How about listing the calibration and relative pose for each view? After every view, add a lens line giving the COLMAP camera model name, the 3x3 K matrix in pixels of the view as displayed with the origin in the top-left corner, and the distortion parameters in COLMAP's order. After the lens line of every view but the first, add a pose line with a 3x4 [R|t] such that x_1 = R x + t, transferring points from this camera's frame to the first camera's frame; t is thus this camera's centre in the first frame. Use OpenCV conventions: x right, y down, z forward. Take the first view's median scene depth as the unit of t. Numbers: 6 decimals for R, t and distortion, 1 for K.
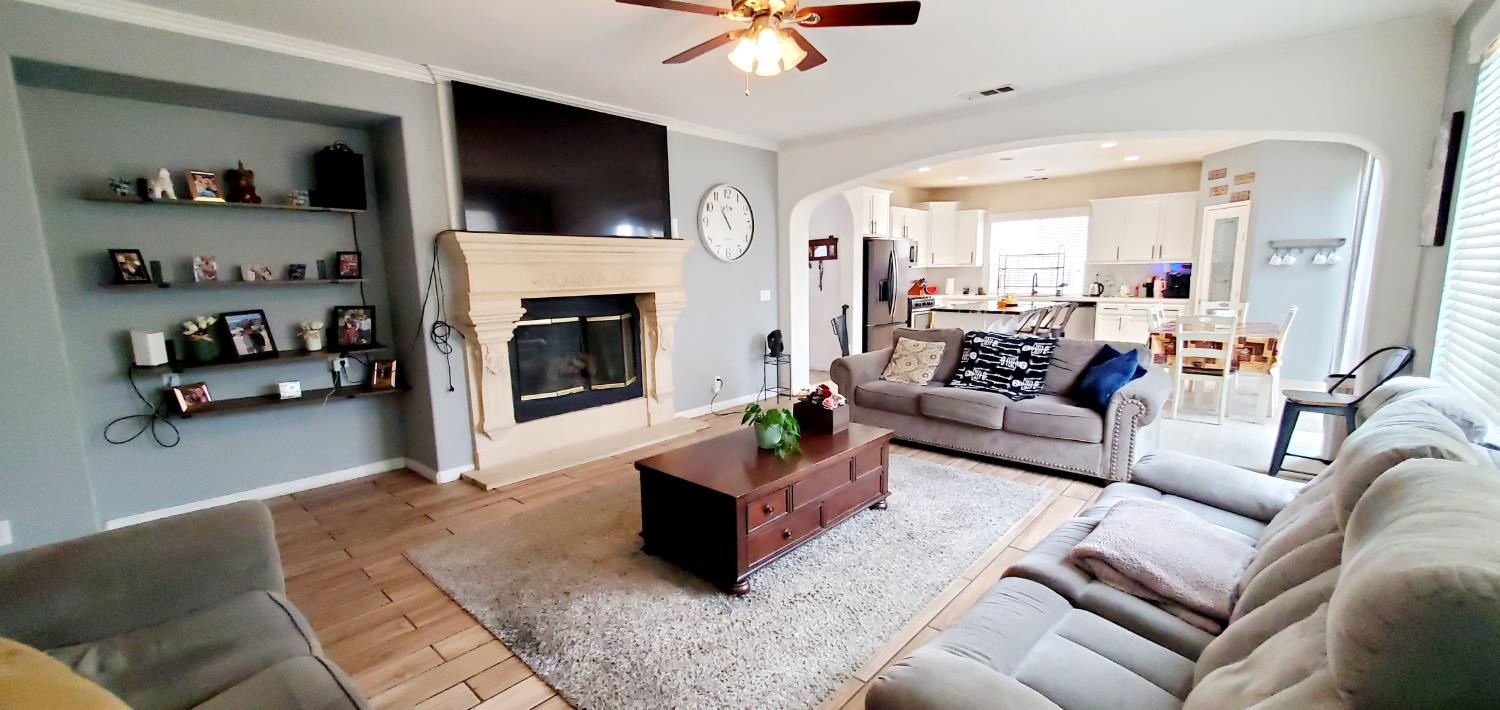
lens RADIAL K [[593.3, 0, 768.0], [0, 593.3, 361.9], [0, 0, 1]] dist [0.010659, -0.006747]
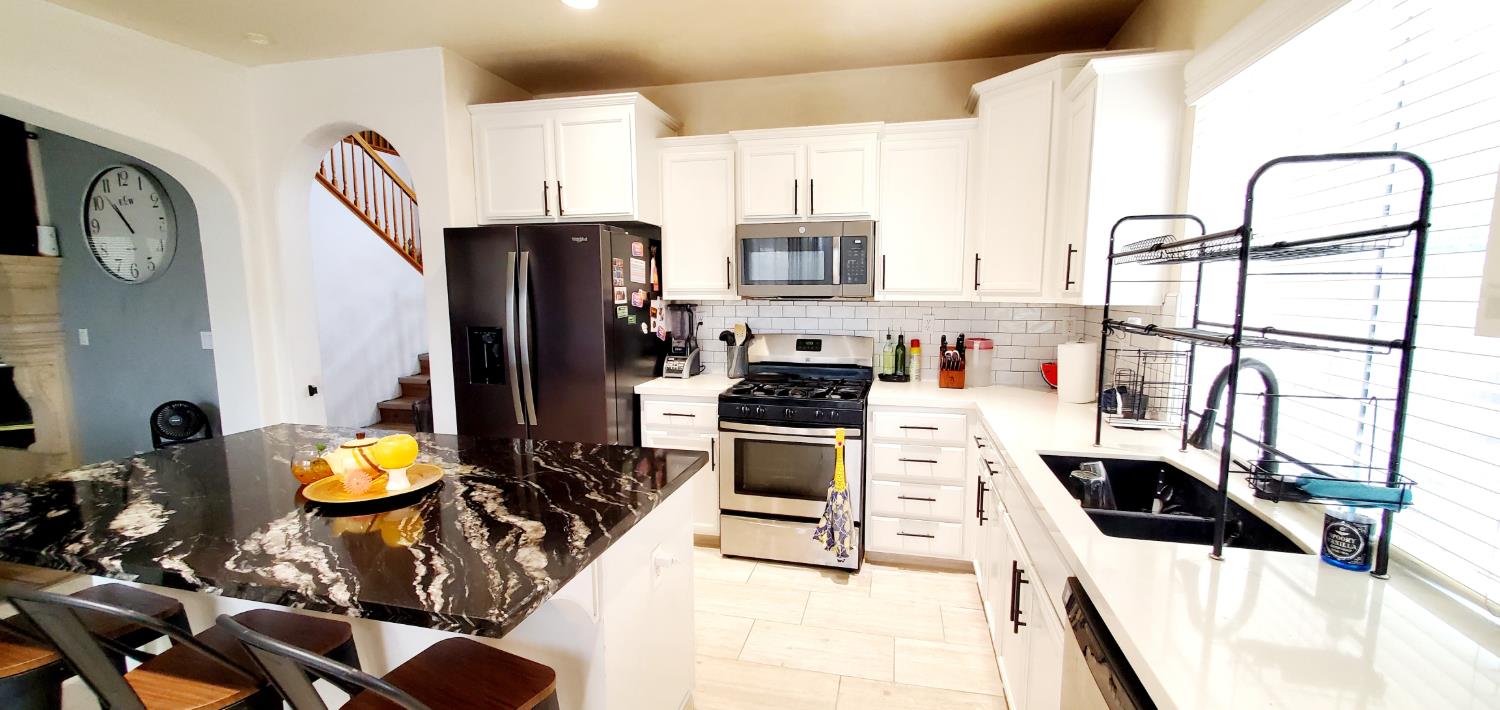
lens RADIAL K [[593.3, 0, 768.0], [0, 593.3, 361.9], [0, 0, 1]] dist [0.010659, -0.006747]
pose [[0.468958, 0.123517, -0.874541, 0.664914], [-0.144889, 0.987517, 0.061779, -0.178349], [0.871255, 0.097740, 0.481001, 1.030970]]
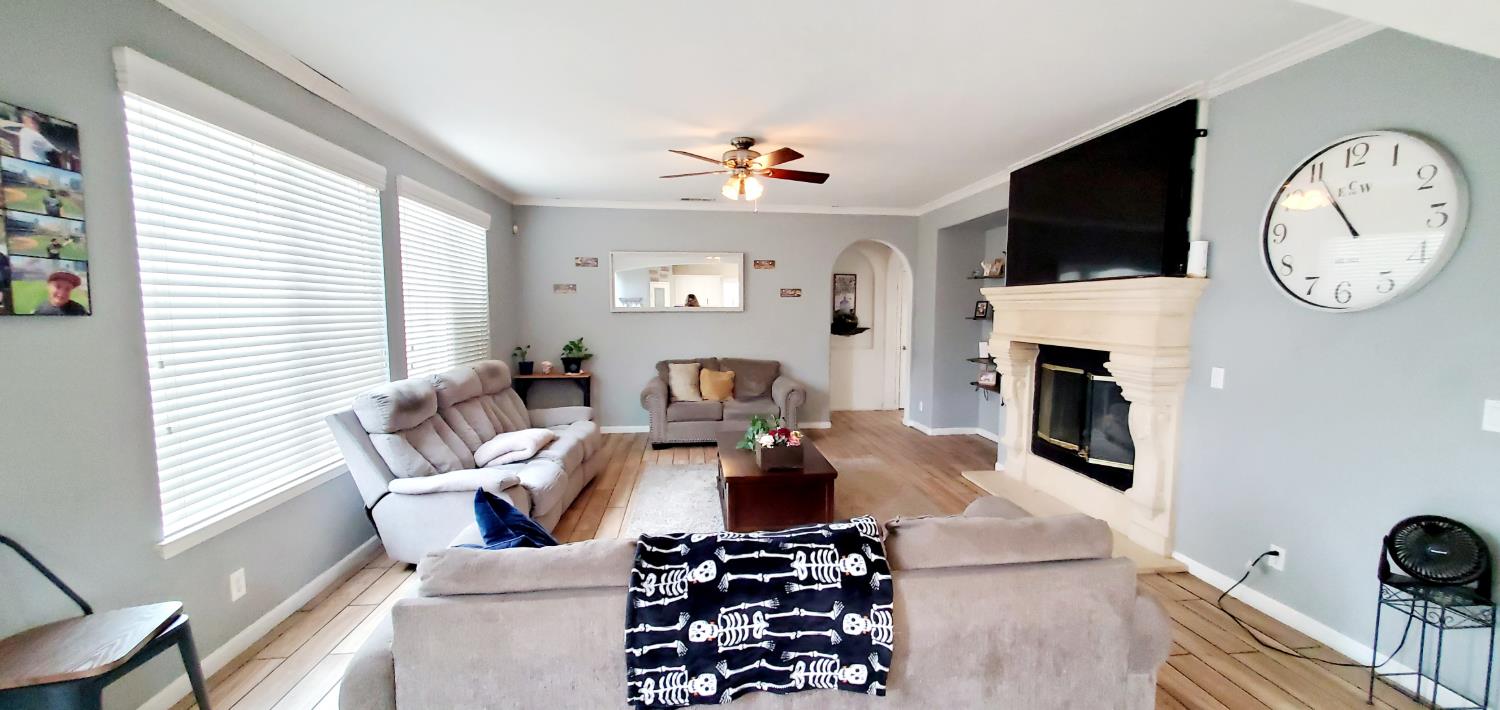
lens RADIAL K [[593.3, 0, 768.0], [0, 593.3, 361.9], [0, 0, 1]] dist [0.010659, -0.006747]
pose [[-0.660329, 0.083198, -0.746354, 0.429446], [-0.106510, 0.973422, 0.202743, -0.140285], [0.743385, 0.213371, -0.633918, 0.771995]]
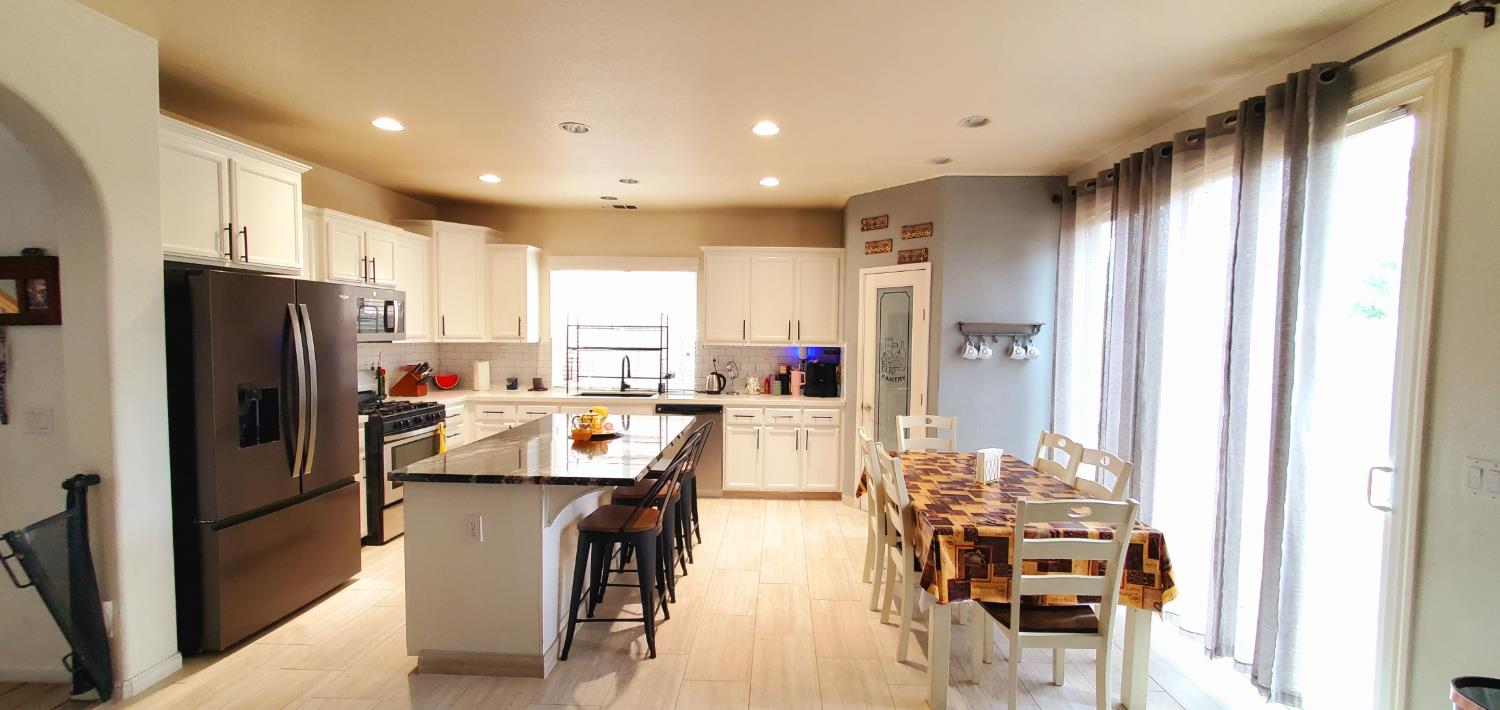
lens RADIAL K [[593.3, 0, 768.0], [0, 593.3, 361.9], [0, 0, 1]] dist [0.010659, -0.006747]
pose [[0.762329, -0.005706, 0.647165, 0.207380], [0.072803, 0.994370, -0.076991, -0.107733], [-0.643082, 0.105808, 0.758453, 0.555006]]
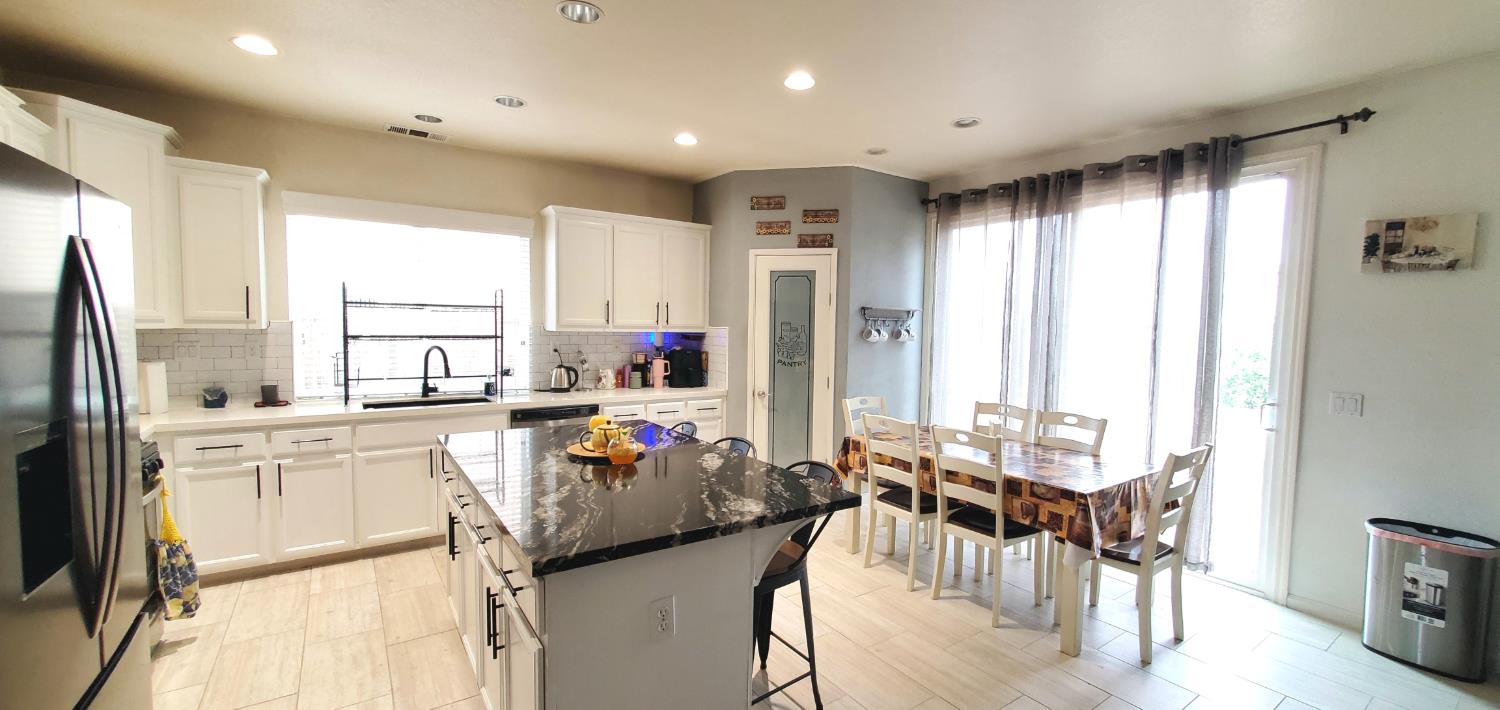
lens RADIAL K [[593.3, 0, 768.0], [0, 593.3, 361.9], [0, 0, 1]] dist [0.010659, -0.006747]
pose [[0.228247, -0.040813, 0.972747, 0.100151], [0.127648, 0.991751, 0.011659, -0.141961], [-0.965199, 0.121508, 0.231574, 0.837700]]
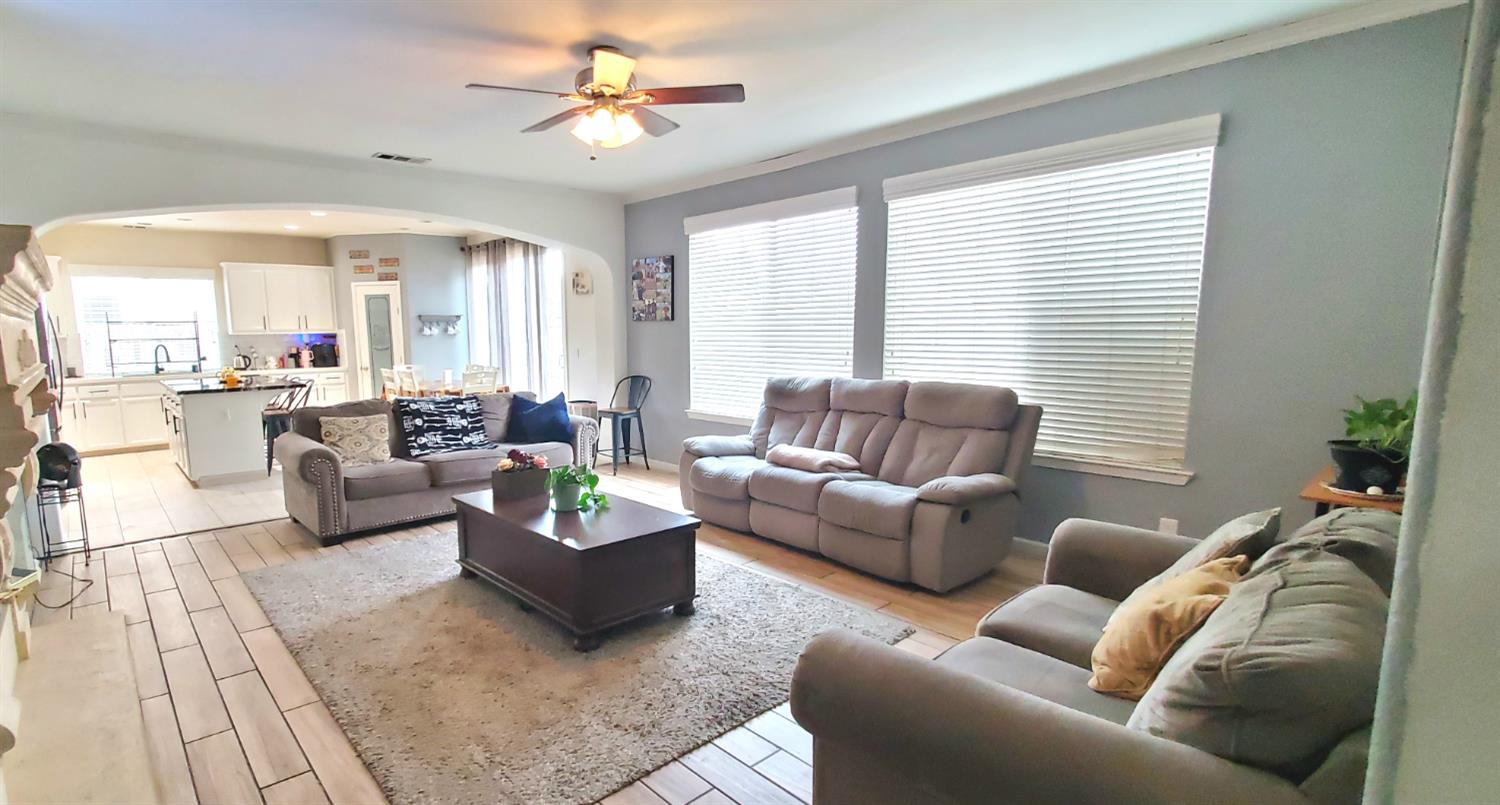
lens RADIAL K [[694.8, 0, 654.2], [0, 694.8, 422.6], [0, 0, 1]] dist [-0.002474, -0.000646]
pose [[0.157061, -0.120104, 0.980259, -0.463671], [0.163550, 0.982035, 0.094117, -0.034720], [-0.973952, 0.145539, 0.173882, 0.267006]]
